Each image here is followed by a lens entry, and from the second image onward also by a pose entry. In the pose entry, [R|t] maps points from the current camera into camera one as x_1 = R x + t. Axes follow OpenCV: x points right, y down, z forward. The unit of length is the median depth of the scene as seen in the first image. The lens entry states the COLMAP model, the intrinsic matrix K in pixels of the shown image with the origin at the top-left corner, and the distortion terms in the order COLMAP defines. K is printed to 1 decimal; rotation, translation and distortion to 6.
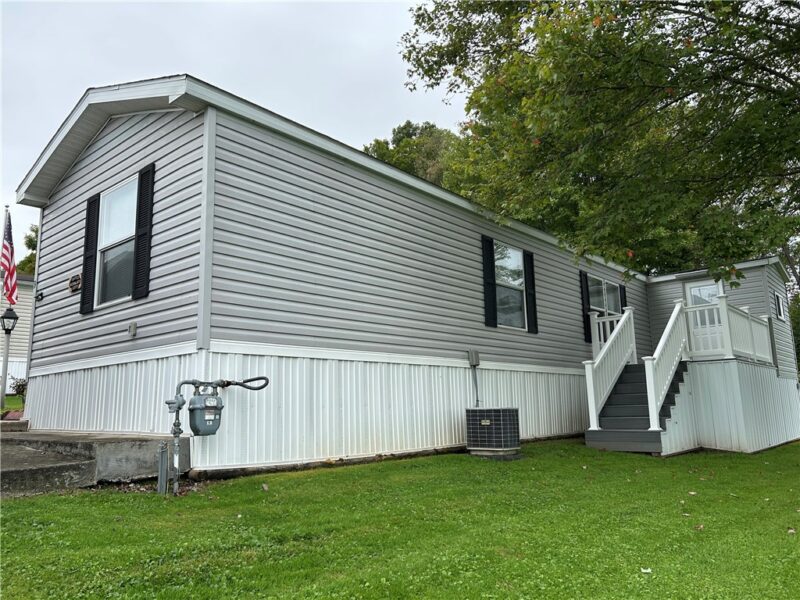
lens RADIAL K [[602.4, 0, 398.3], [0, 602.4, 298.3], [0, 0, 1]] dist [0.002307, 0.000695]
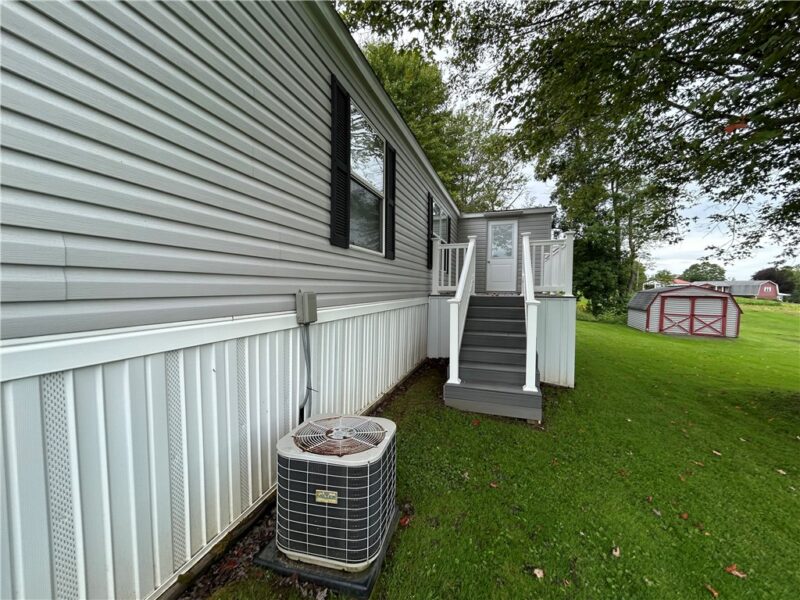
lens RADIAL K [[320.4, 0, 395.2], [0, 320.4, 307.4], [0, 0, 1]] dist [-0.001917, -0.000037]
pose [[0.929563, 0.009256, 0.368548, 0.090716], [-0.097932, 0.969968, 0.222647, 0.029558], [-0.355419, -0.243057, 0.902553, 0.691223]]
